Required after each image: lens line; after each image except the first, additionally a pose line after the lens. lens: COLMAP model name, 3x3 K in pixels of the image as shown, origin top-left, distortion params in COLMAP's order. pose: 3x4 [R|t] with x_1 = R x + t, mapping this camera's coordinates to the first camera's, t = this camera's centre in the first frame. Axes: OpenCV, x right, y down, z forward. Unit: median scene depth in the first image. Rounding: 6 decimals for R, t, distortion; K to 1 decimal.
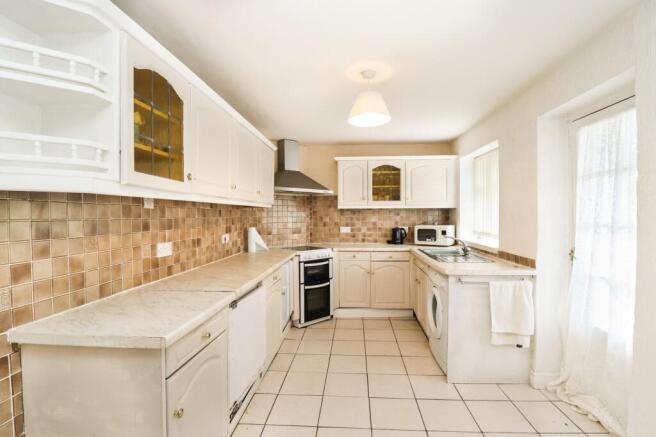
lens RADIAL K [[318.7, 0, 328.0], [0, 318.7, 218.5], [0, 0, 1]] dist [-0.003192, -0.000404]
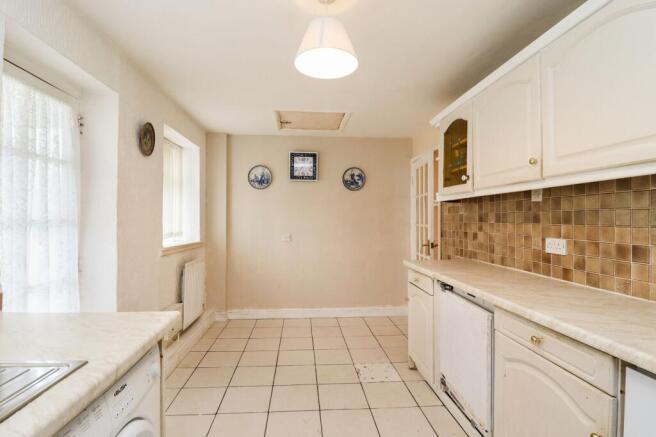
lens RADIAL K [[318.7, 0, 328.0], [0, 318.7, 218.5], [0, 0, 1]] dist [-0.003192, -0.000404]
pose [[-0.983514, 0.000830, -0.180829, 0.292283], [-0.001532, 0.999915, 0.012921, 0.011458], [0.180824, 0.012985, -0.983430, 1.904051]]
